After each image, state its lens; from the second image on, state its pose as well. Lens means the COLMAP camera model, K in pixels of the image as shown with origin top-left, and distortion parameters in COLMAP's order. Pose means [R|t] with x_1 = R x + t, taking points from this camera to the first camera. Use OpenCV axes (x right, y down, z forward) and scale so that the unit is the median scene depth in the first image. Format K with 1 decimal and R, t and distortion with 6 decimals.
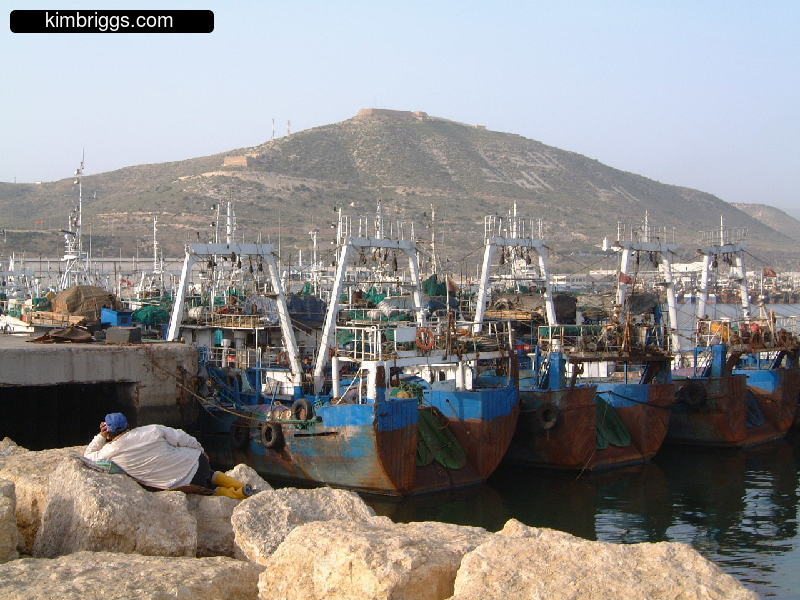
lens RADIAL K [[1137.4, 0, 400.0], [0, 1137.4, 300.0], [0, 0, 1]] dist [-0.005142, 0.000000]
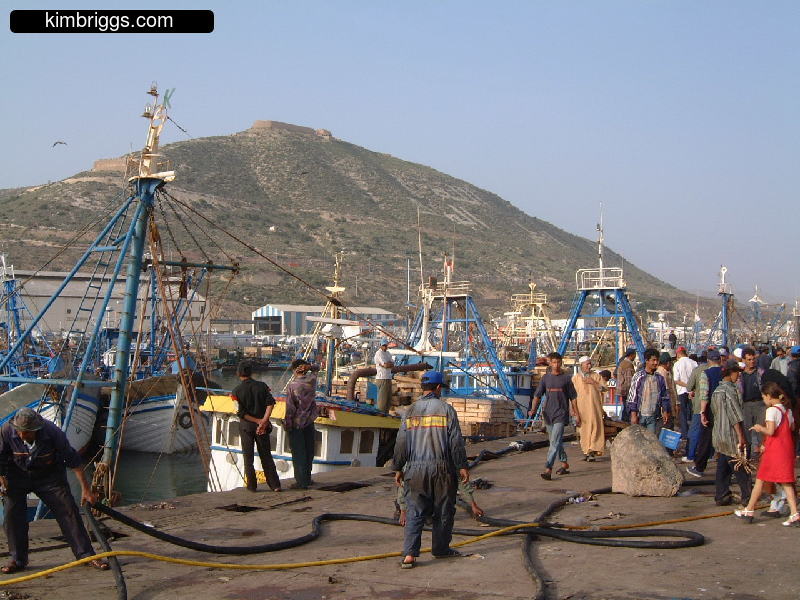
lens RADIAL K [[1003.5, 0, 400.0], [0, 1003.5, 300.9], [0, 0, 1]] dist [-0.209328, 0.000000]
pose [[0.979039, 0.011363, 0.203356, -0.082378], [0.000788, 0.998224, -0.059574, -0.000978], [-0.203671, 0.058486, 0.977291, 0.336280]]
